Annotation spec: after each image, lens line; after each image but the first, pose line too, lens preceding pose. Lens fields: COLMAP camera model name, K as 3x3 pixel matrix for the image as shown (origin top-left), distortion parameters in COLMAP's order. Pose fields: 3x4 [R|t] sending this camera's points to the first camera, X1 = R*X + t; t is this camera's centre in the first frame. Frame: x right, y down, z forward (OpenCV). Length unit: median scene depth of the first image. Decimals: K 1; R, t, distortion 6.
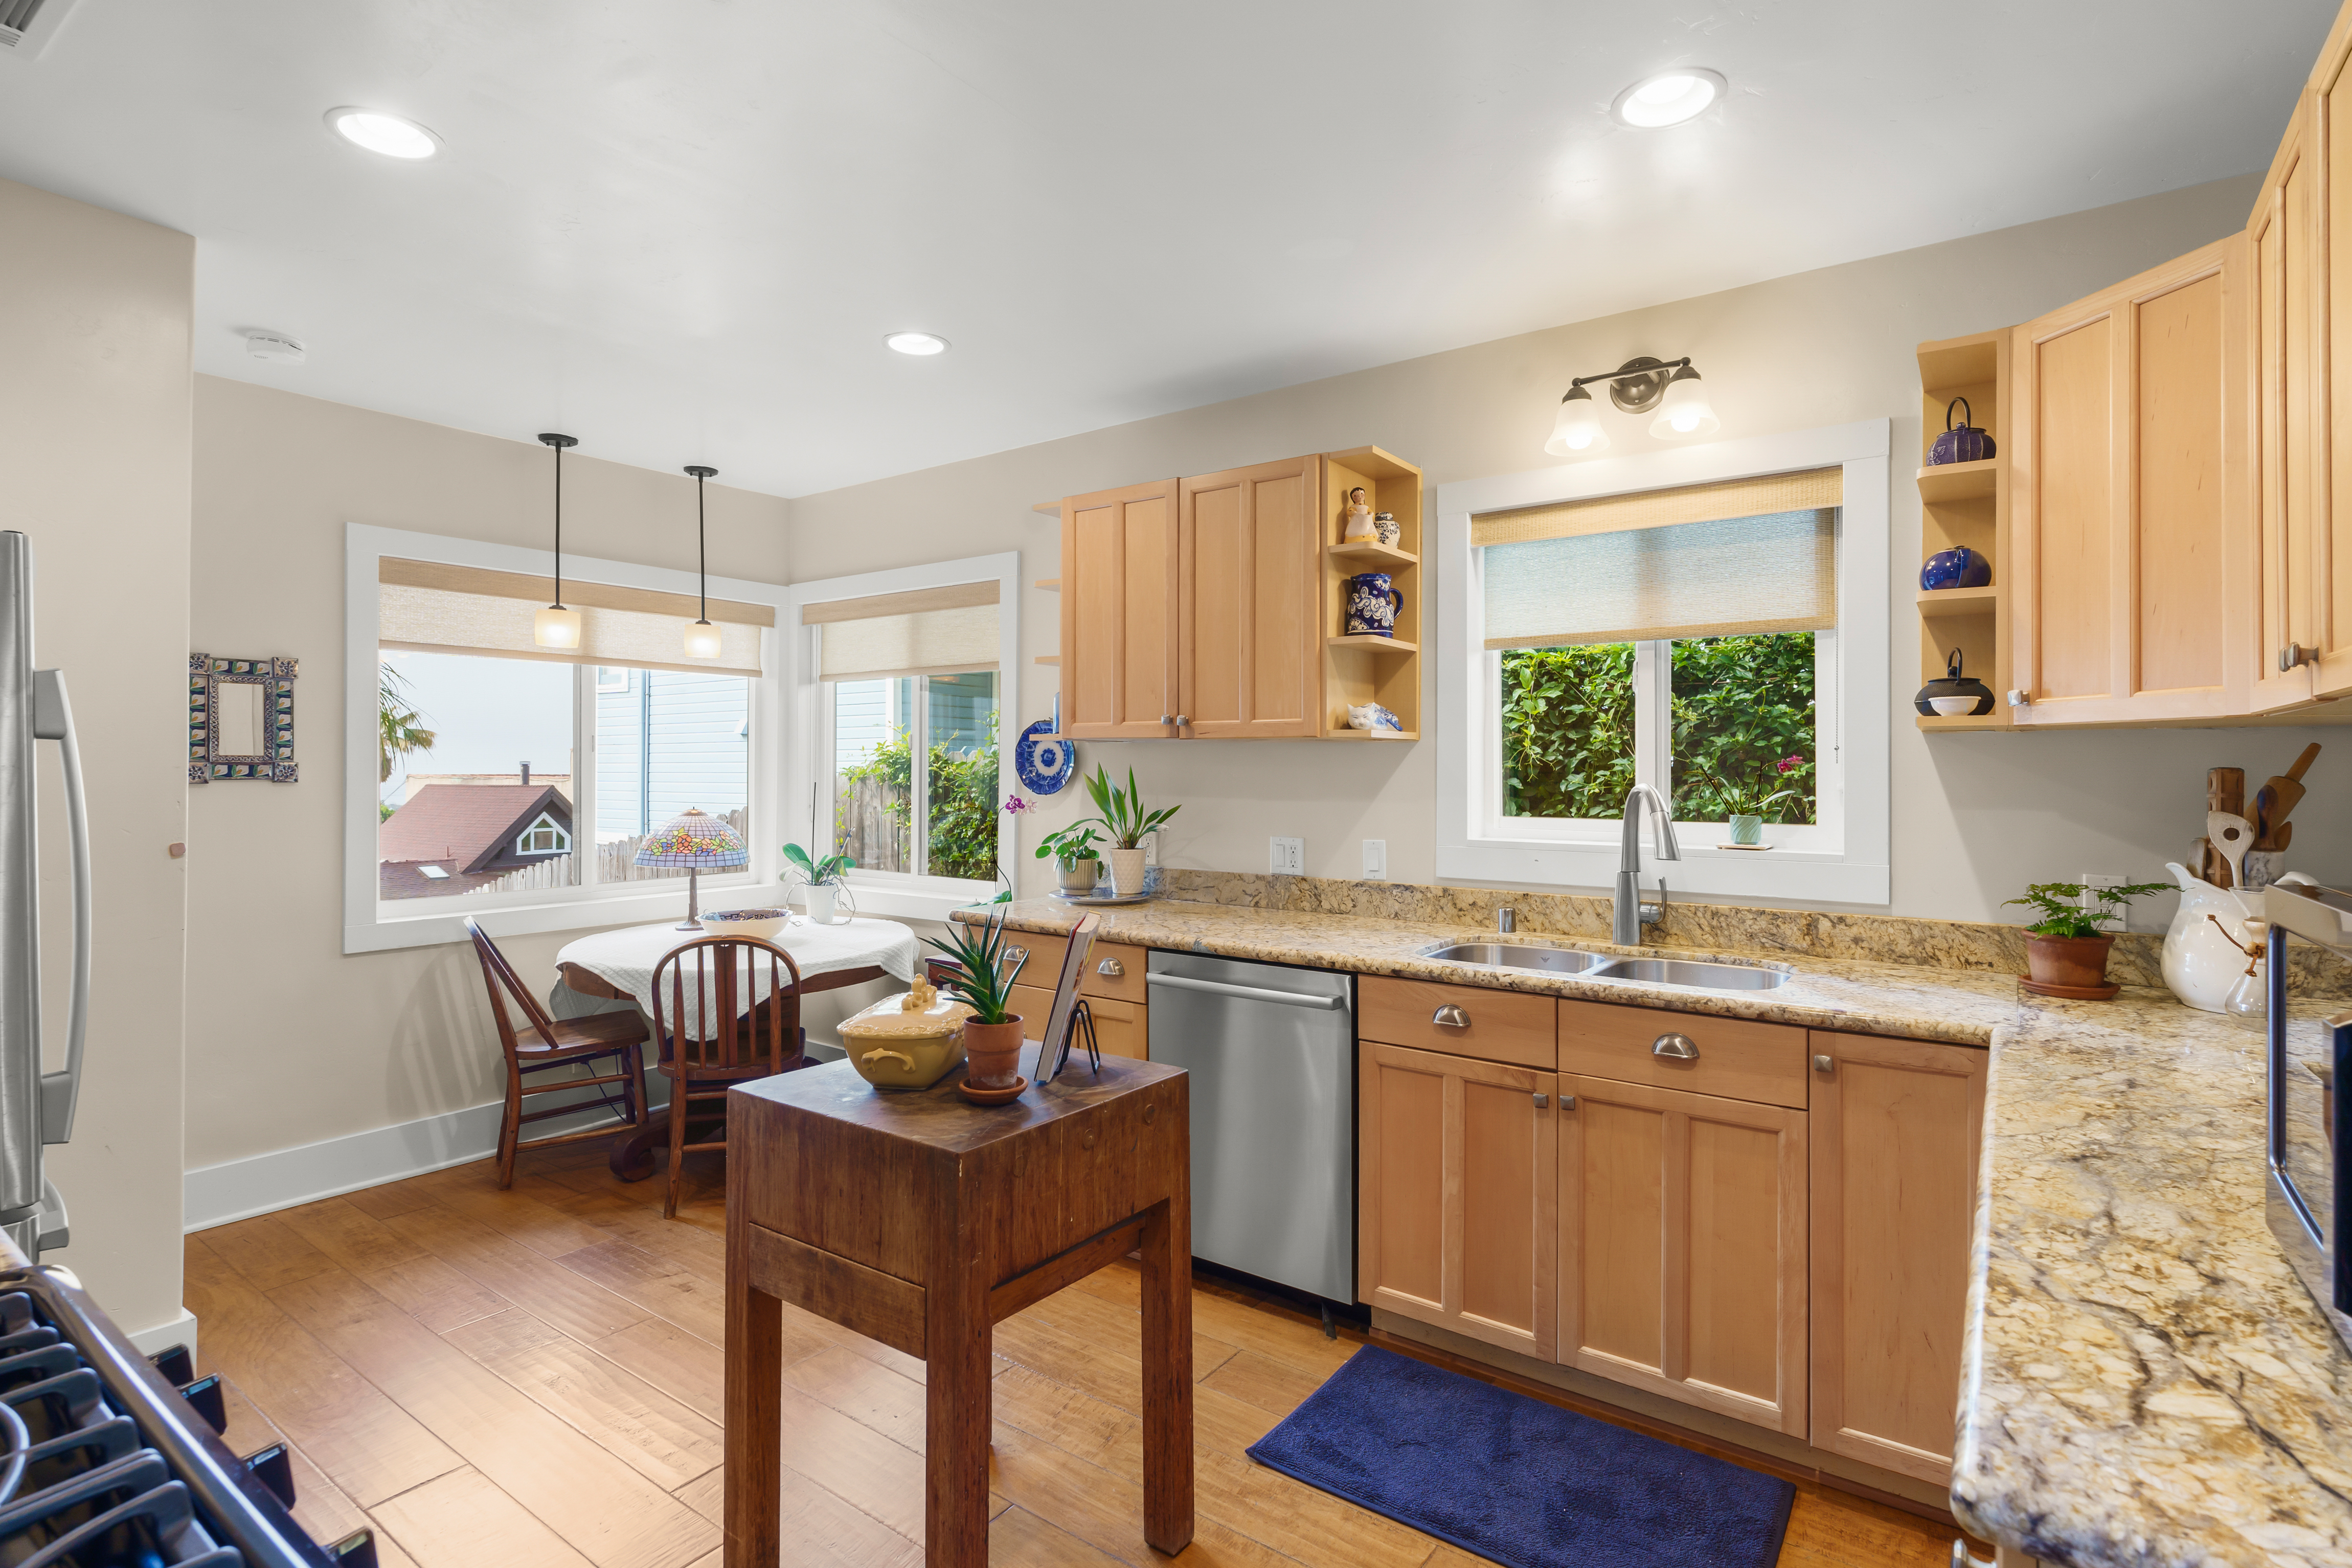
lens RADIAL K [[1122.9, 0, 1178.2], [0, 1122.9, 762.9], [0, 0, 1]] dist [-0.007901, 0.003807]
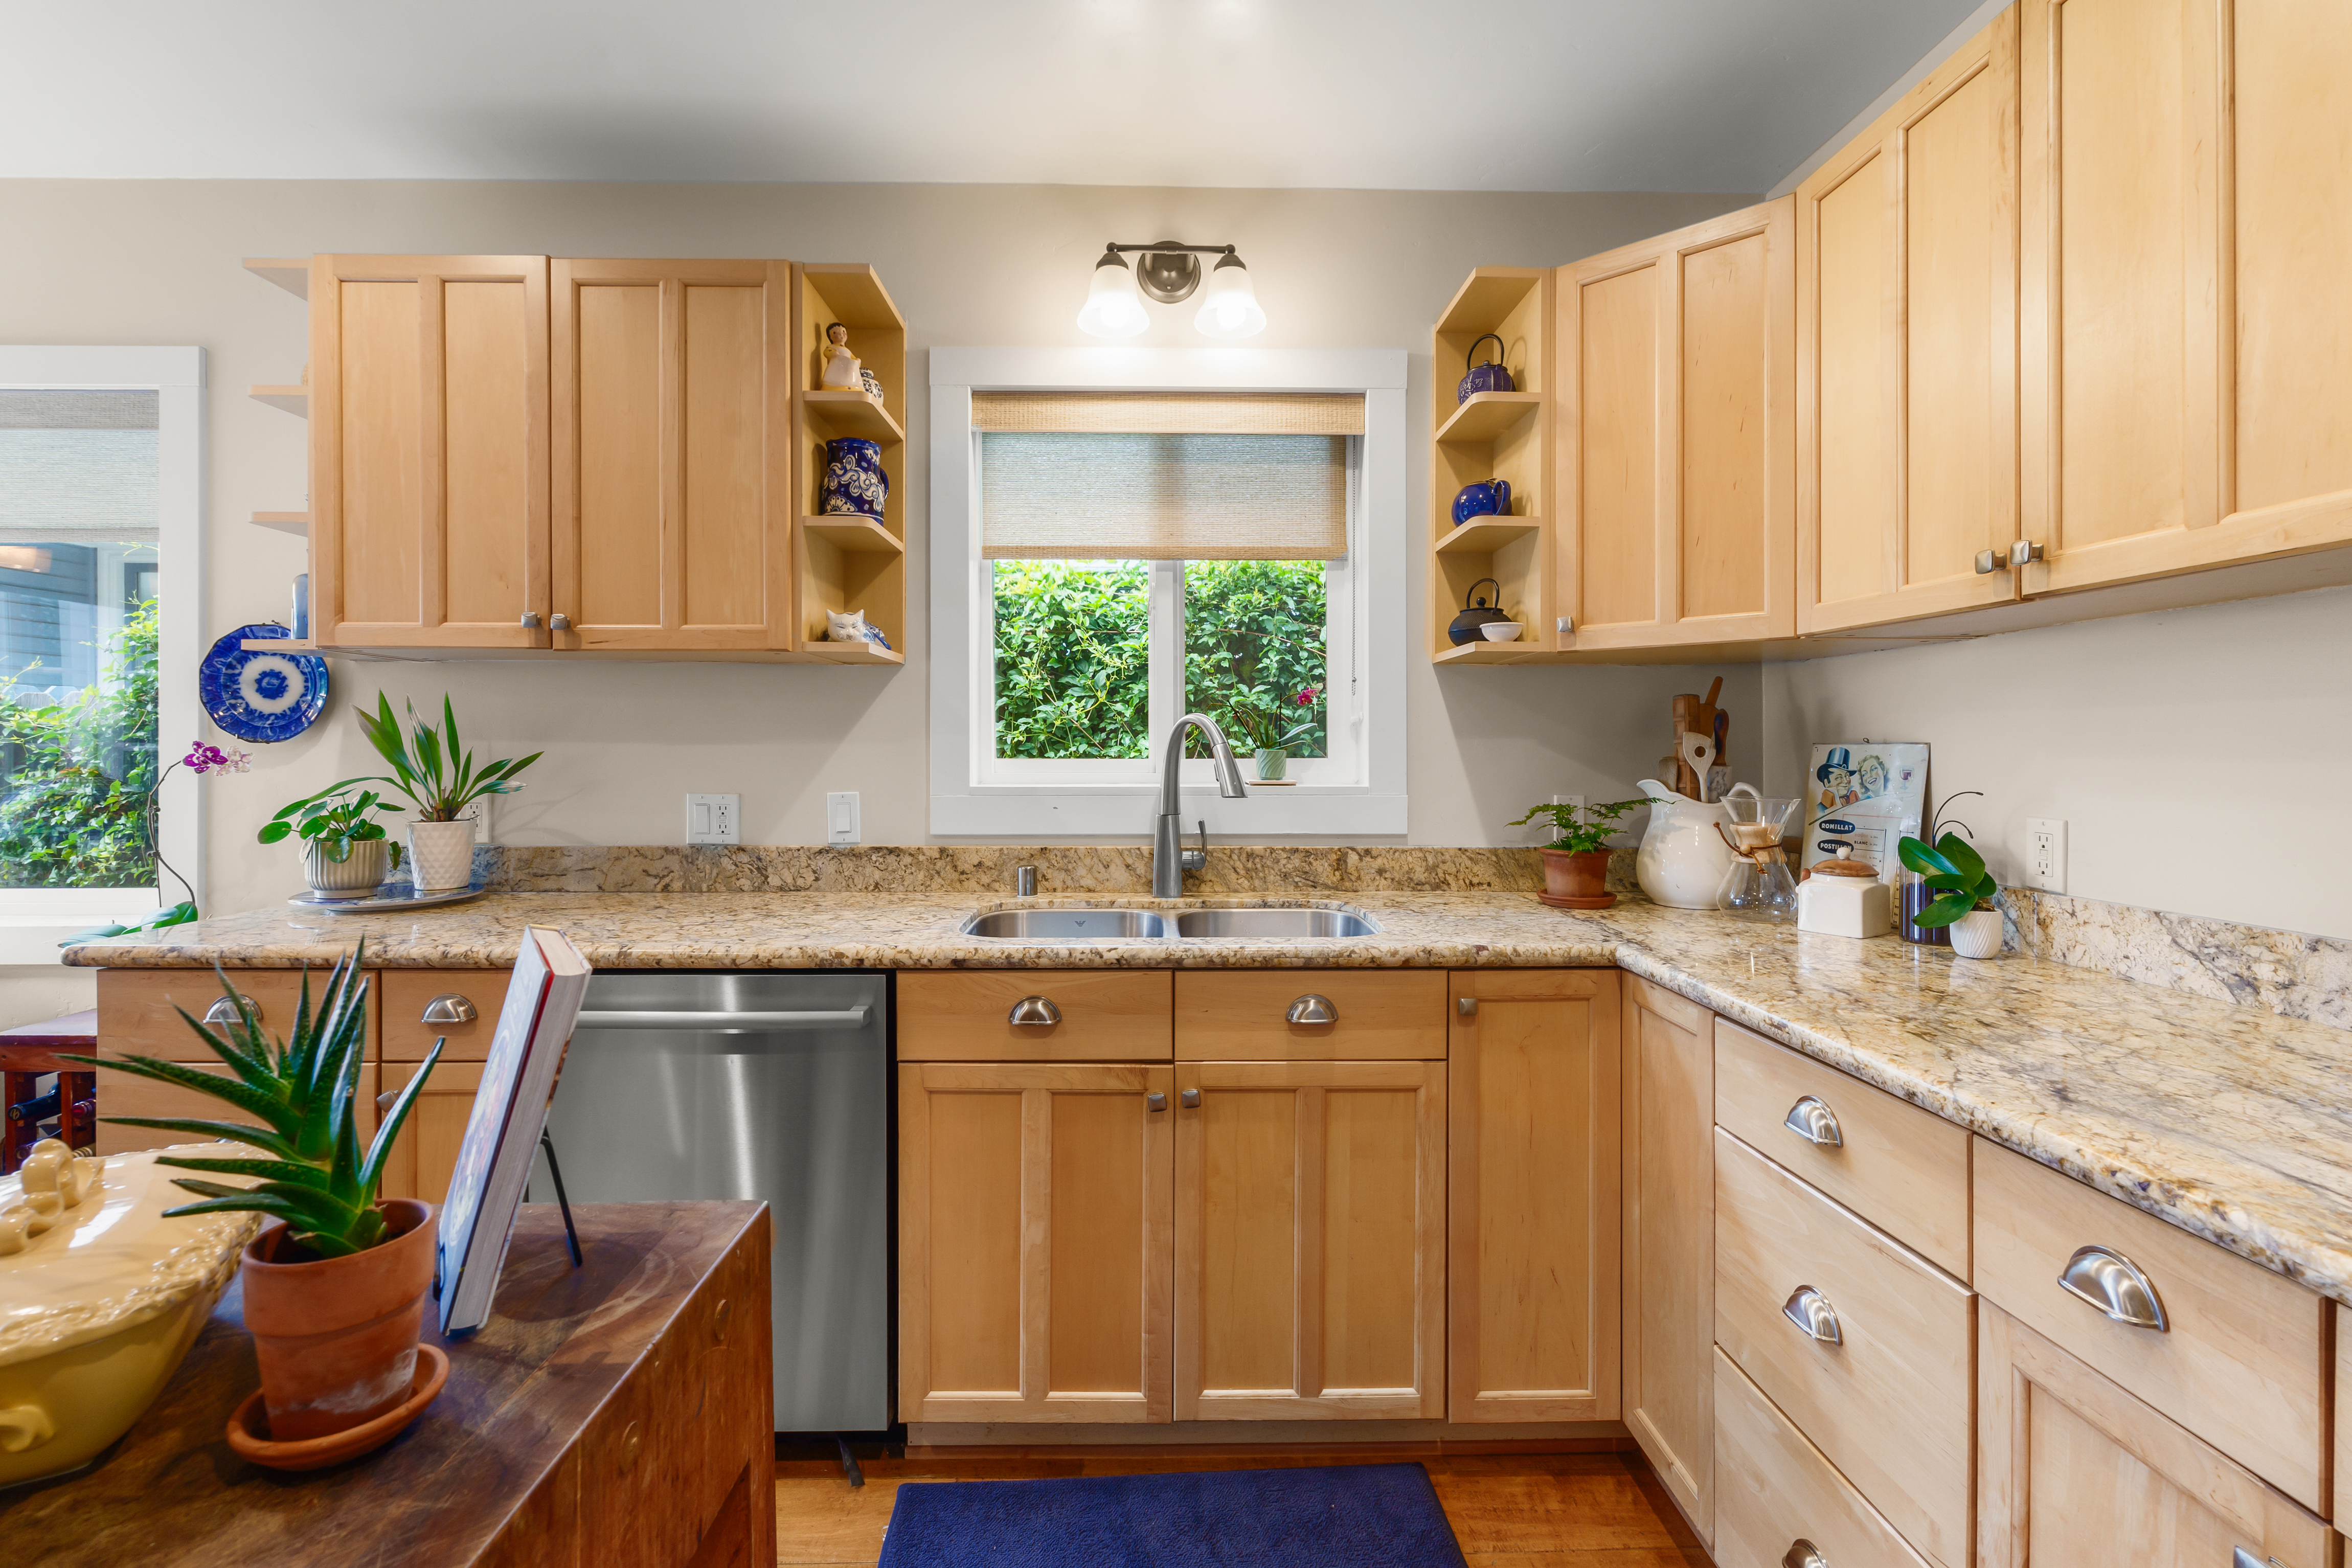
lens RADIAL K [[1041.8, 0, 1162.1], [0, 1041.8, 749.4], [0, 0, 1]] dist [-0.008035, 0.001903]
pose [[0.798702, -0.005935, 0.601697, -0.080354], [-0.001177, 0.999934, 0.011426, 0.029831], [-0.601725, -0.009834, 0.798642, 0.286006]]
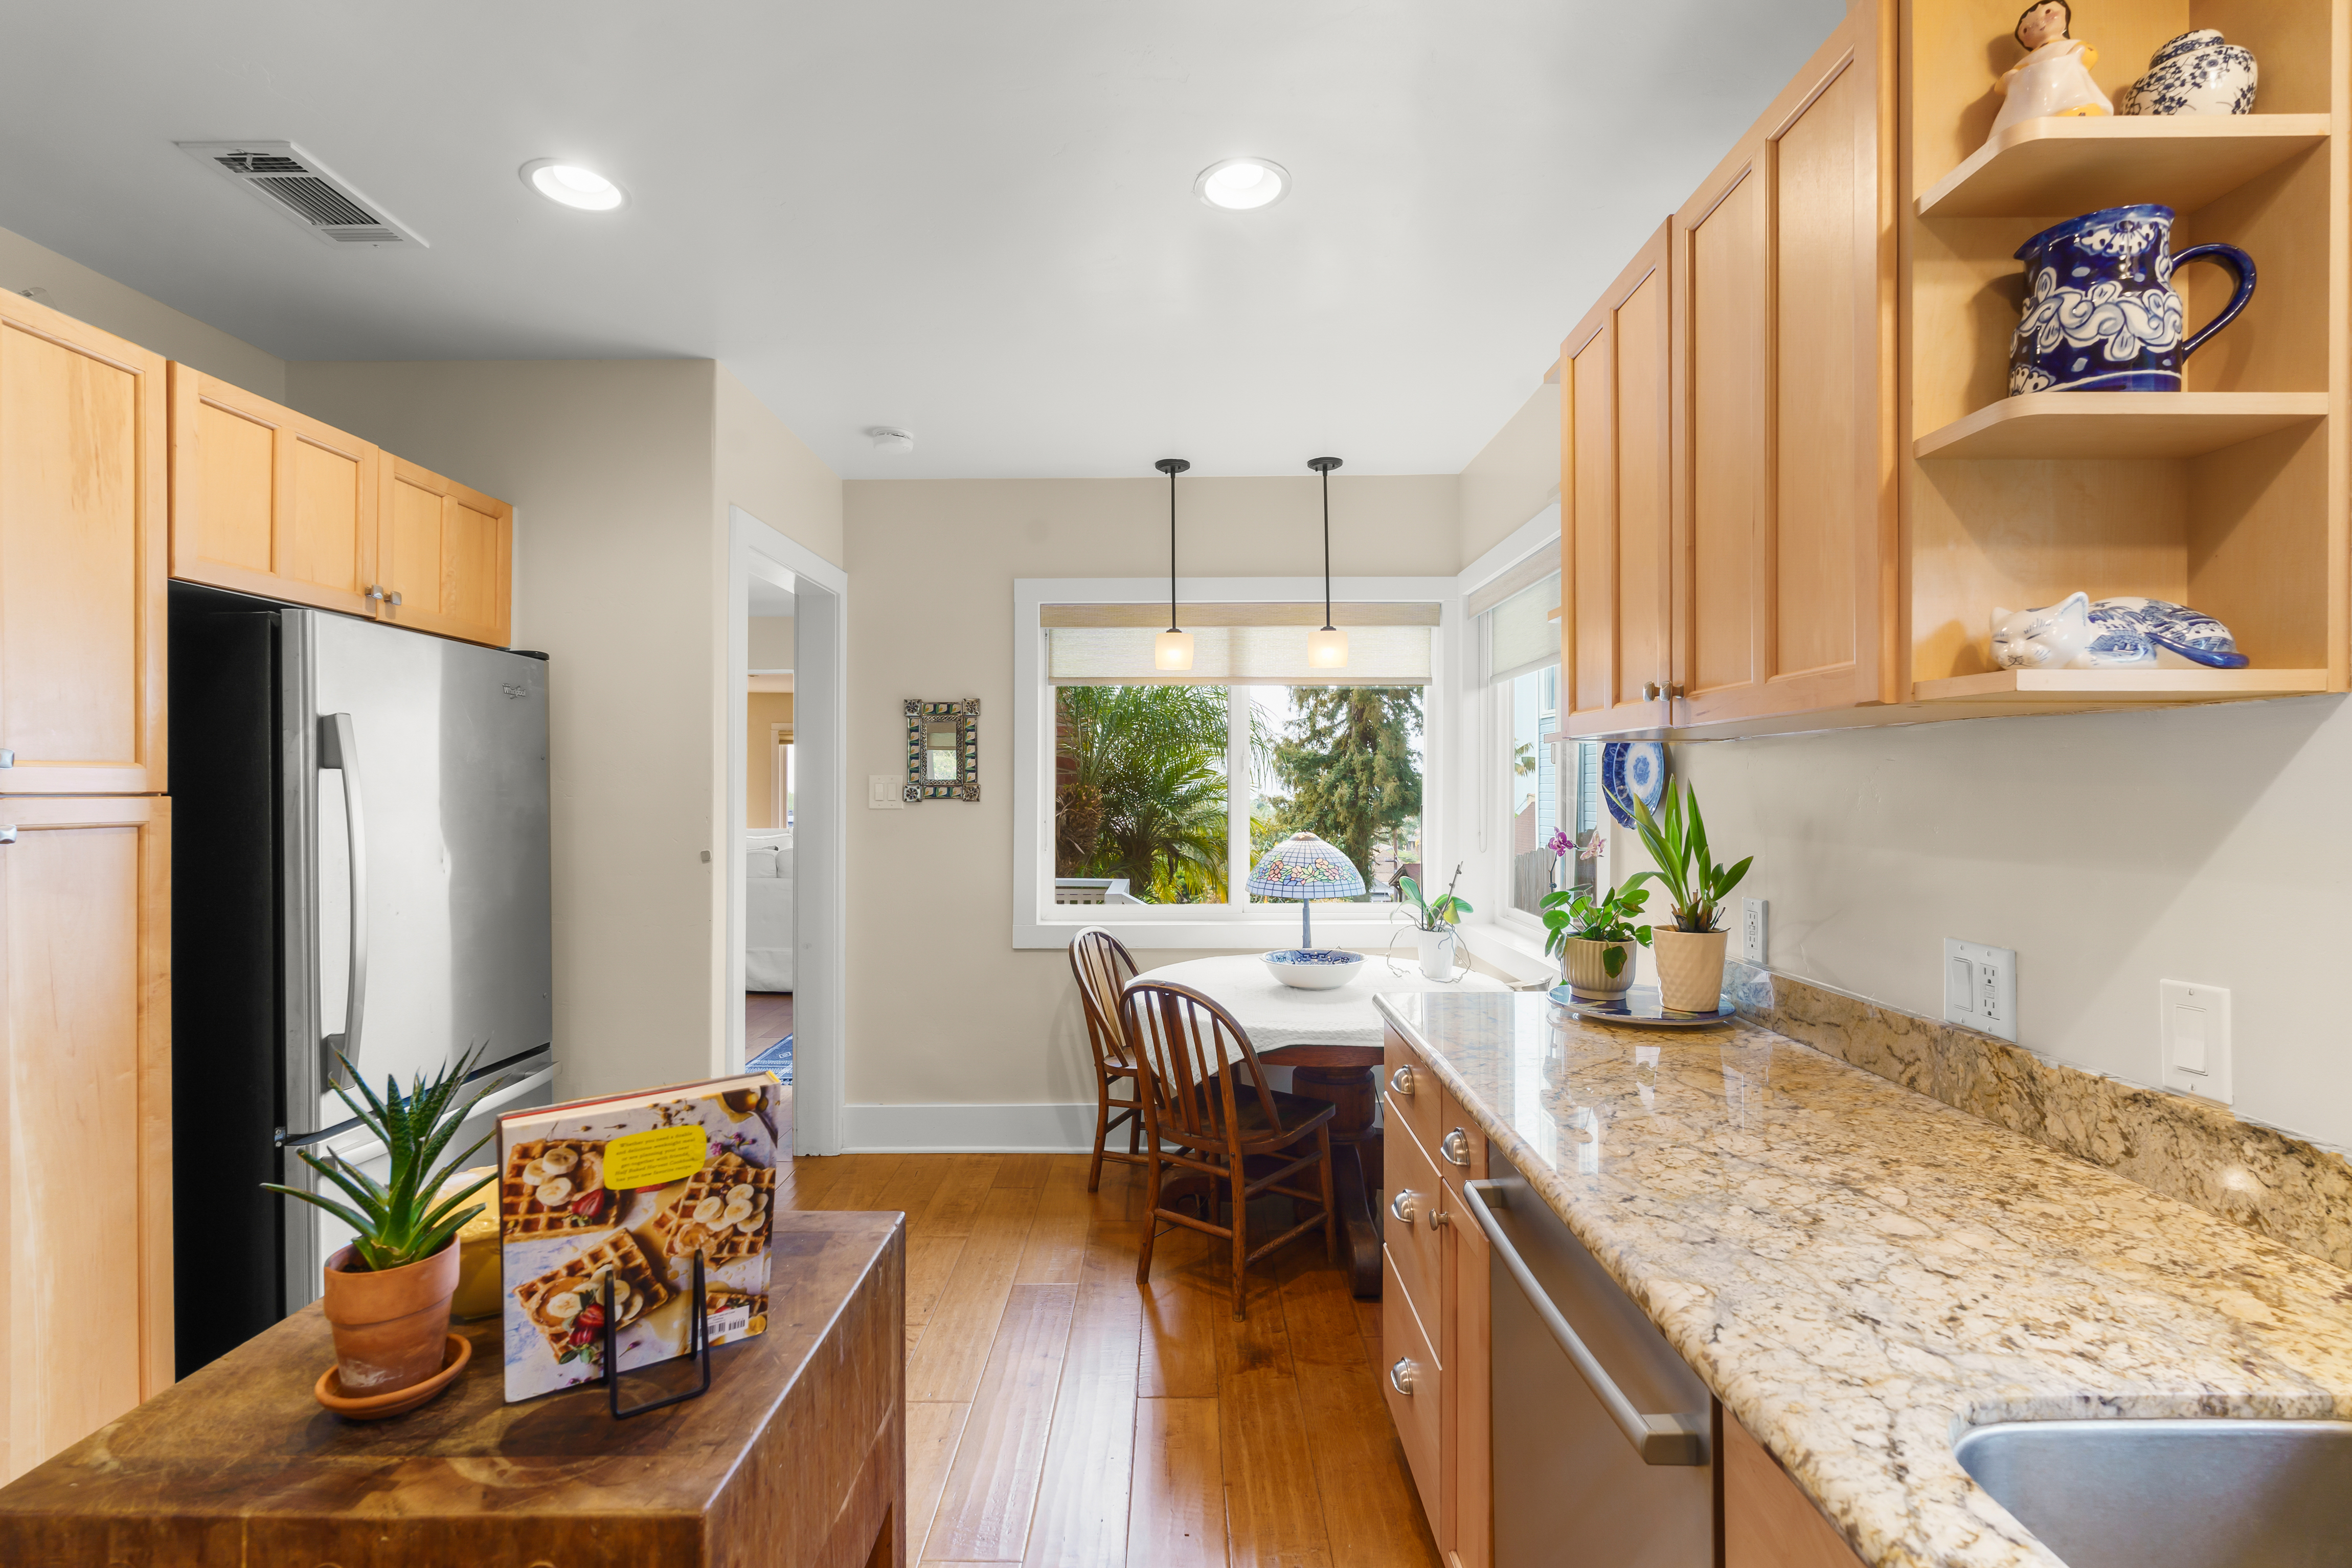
lens RADIAL K [[1041.8, 0, 1174.4], [0, 1041.8, 786.9], [0, 0, 1]] dist [-0.008035, 0.001903]
pose [[0.585870, -0.005306, -0.810388, 0.245044], [0.008825, 0.999961, -0.000167, 0.003577], [0.810357, -0.007054, 0.585894, 0.533393]]
